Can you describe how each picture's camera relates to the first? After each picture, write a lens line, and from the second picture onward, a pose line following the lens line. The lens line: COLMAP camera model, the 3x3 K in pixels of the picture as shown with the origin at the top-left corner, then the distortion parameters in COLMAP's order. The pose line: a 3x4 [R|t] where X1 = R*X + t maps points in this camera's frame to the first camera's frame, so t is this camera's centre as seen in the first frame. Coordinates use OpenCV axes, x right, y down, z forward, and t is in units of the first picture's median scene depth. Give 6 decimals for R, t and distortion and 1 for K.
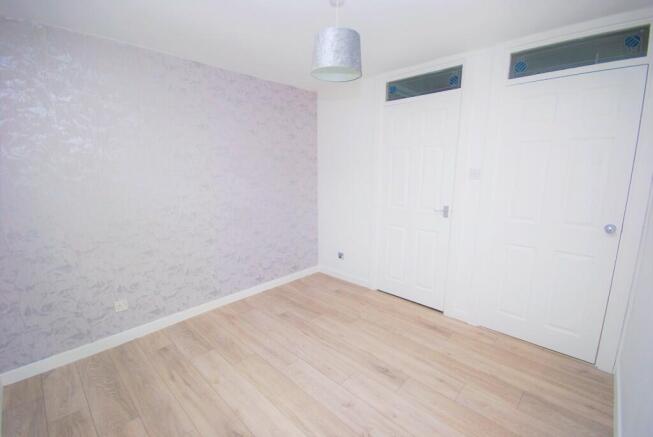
lens RADIAL K [[290.7, 0, 323.7], [0, 290.7, 221.7], [0, 0, 1]] dist [-0.000679, -0.000422]
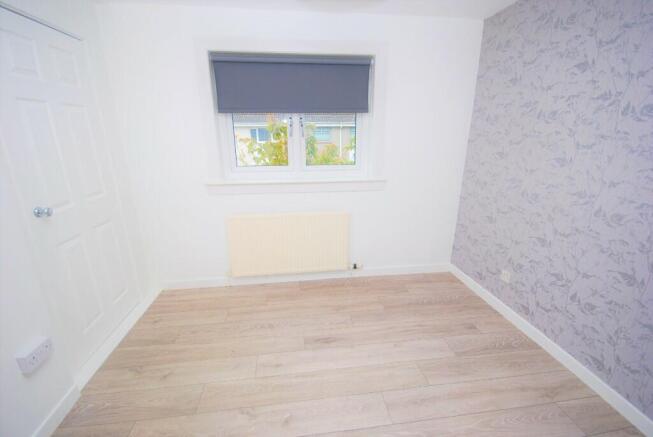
lens RADIAL K [[290.7, 0, 323.7], [0, 290.7, 221.7], [0, 0, 1]] dist [-0.000679, -0.000422]
pose [[-0.642434, 0.227359, -0.731838, 0.388639], [-0.132436, 0.907669, 0.398242, -0.194382], [0.754811, 0.352766, -0.553007, 1.036314]]
